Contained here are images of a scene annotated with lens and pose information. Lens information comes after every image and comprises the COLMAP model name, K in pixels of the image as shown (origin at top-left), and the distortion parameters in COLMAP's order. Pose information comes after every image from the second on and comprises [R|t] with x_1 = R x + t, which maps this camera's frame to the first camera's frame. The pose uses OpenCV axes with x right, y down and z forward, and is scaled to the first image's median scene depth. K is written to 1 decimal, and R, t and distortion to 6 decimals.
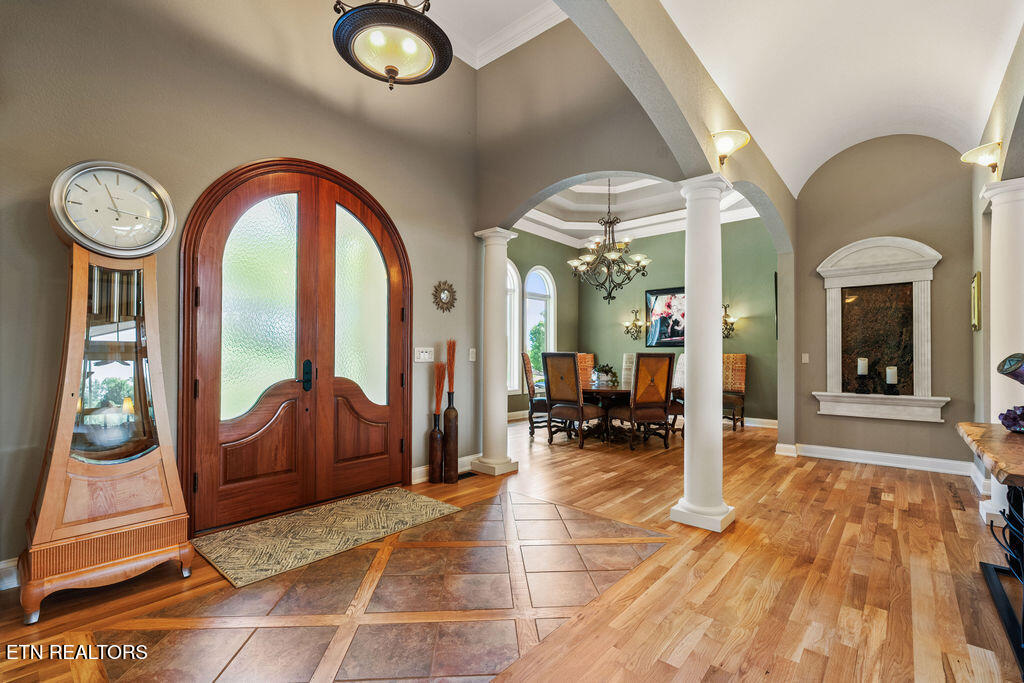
lens RADIAL K [[452.0, 0, 513.4], [0, 452.0, 347.4], [0, 0, 1]] dist [-0.001021, 0.000172]
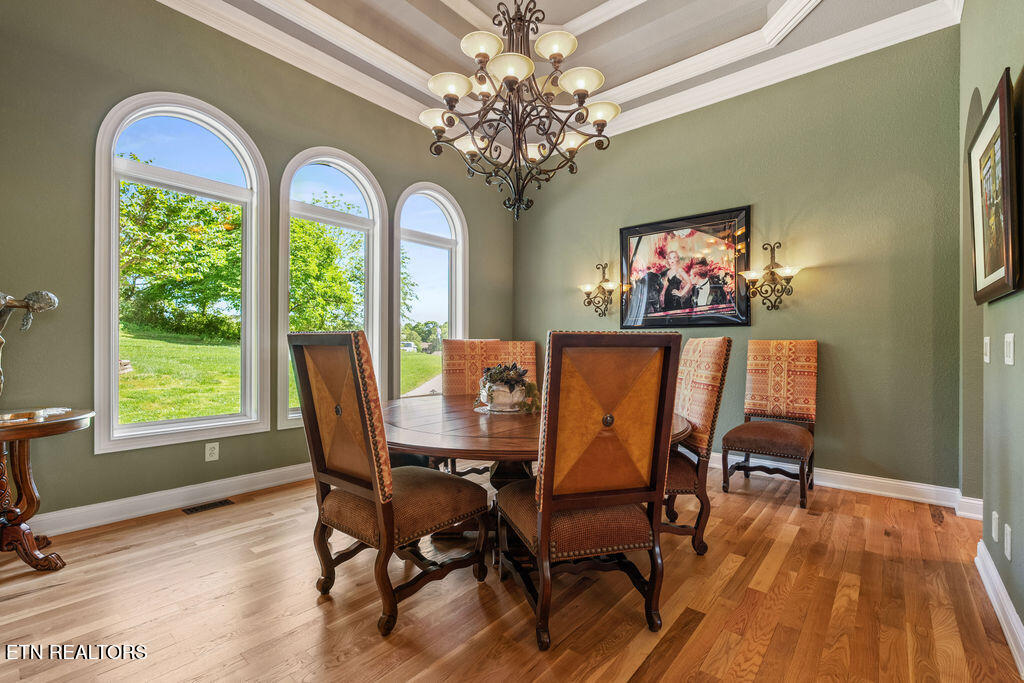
lens RADIAL K [[452.0, 0, 513.6], [0, 452.0, 344.3], [0, 0, 1]] dist [-0.001021, 0.000172]
pose [[0.999874, -0.001365, 0.015842, 0.157741], [0.001131, 0.999890, 0.014808, 0.010392], [-0.015860, -0.014788, 0.999765, 0.459819]]
